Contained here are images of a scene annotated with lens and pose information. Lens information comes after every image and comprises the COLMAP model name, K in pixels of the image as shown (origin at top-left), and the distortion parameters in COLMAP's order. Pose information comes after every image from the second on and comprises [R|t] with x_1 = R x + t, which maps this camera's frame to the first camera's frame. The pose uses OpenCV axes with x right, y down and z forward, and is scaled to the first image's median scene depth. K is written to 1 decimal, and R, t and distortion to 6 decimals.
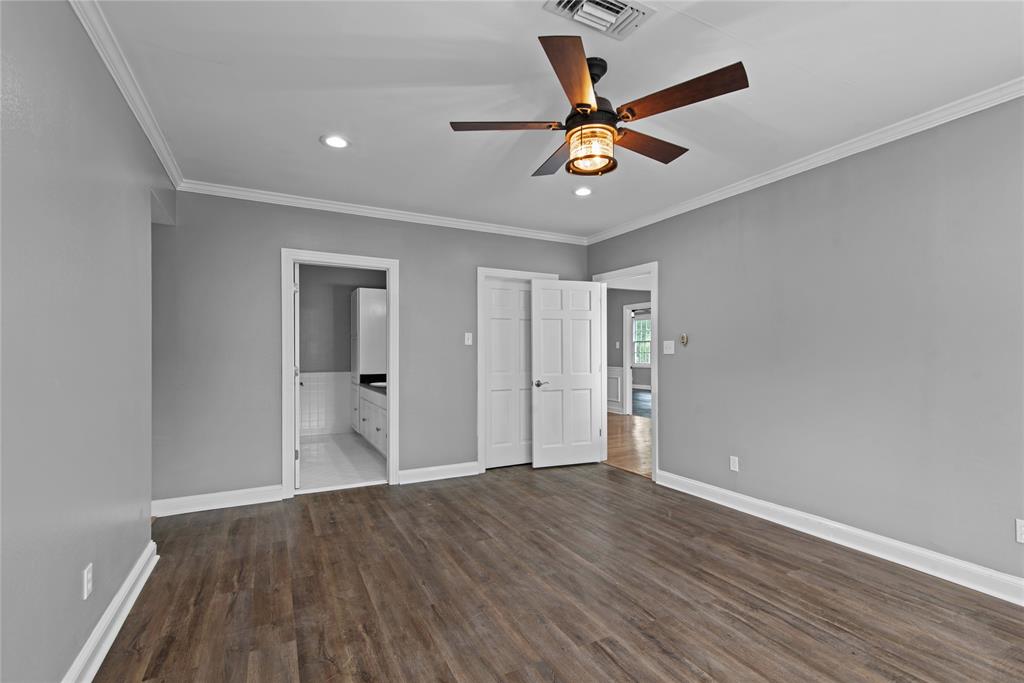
lens RADIAL K [[462.0, 0, 511.1], [0, 462.0, 348.9], [0, 0, 1]] dist [0.020294, -0.001994]
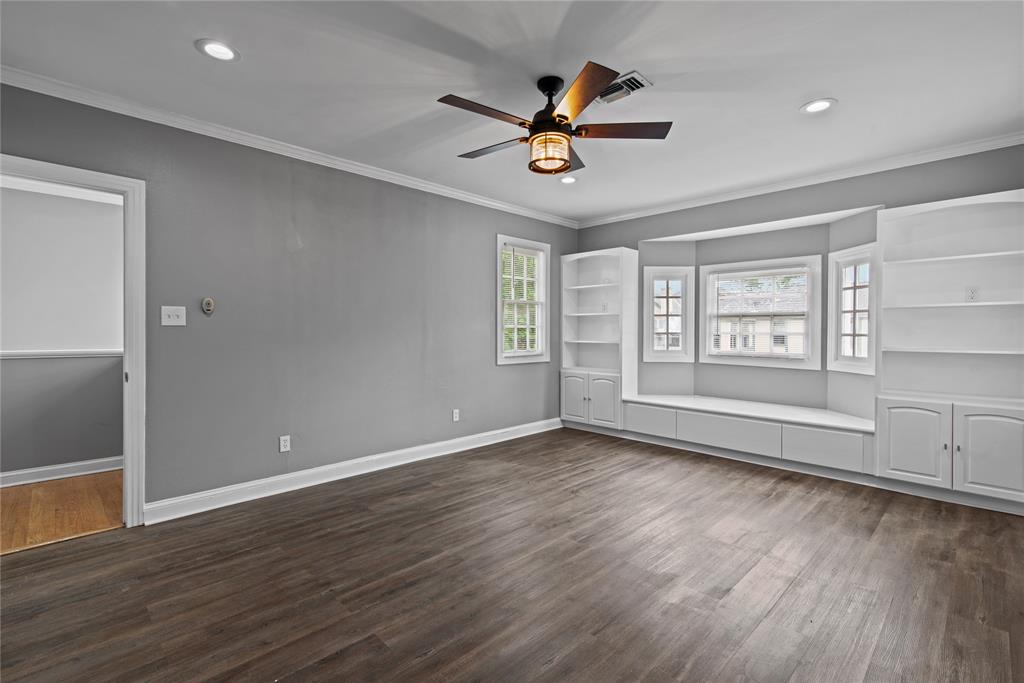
lens RADIAL K [[462.0, 0, 513.5], [0, 462.0, 335.9], [0, 0, 1]] dist [0.020294, -0.001994]
pose [[-0.291781, -0.008686, 0.956446, -0.660422], [-0.008799, 0.999941, 0.006397, 0.024668], [-0.956445, -0.006549, -0.291840, 1.013527]]
